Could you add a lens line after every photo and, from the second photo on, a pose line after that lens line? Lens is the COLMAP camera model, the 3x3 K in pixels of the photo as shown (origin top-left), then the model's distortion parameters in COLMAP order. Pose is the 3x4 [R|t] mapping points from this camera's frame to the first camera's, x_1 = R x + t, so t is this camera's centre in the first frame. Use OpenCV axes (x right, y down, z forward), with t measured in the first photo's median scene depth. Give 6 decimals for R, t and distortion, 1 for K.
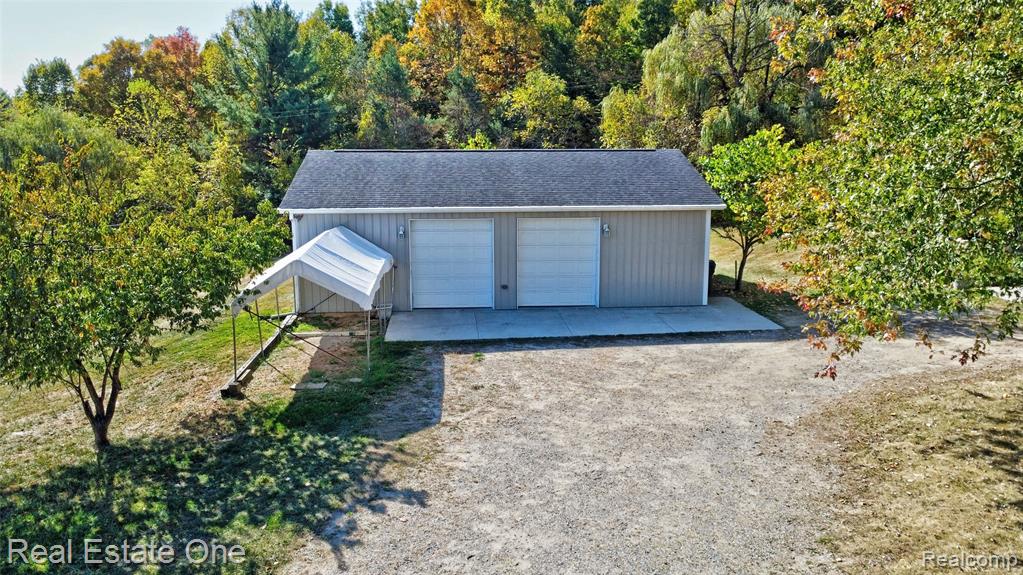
lens RADIAL K [[750.9, 0, 509.9], [0, 750.9, 287.3], [0, 0, 1]] dist [-0.013796, -0.001363]
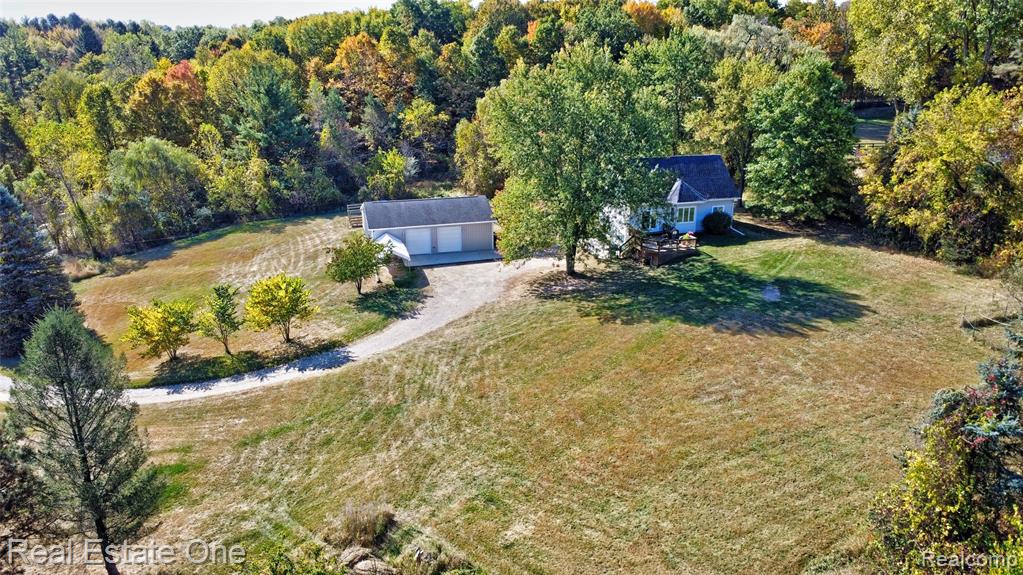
lens RADIAL K [[750.9, 0, 511.3], [0, 750.9, 287.5], [0, 0, 1]] dist [-0.013796, -0.001363]
pose [[0.980345, -0.062113, 0.187258, -0.304075], [0.033542, 0.987803, 0.152054, -0.319172], [-0.194418, -0.142784, 0.970471, -2.332918]]
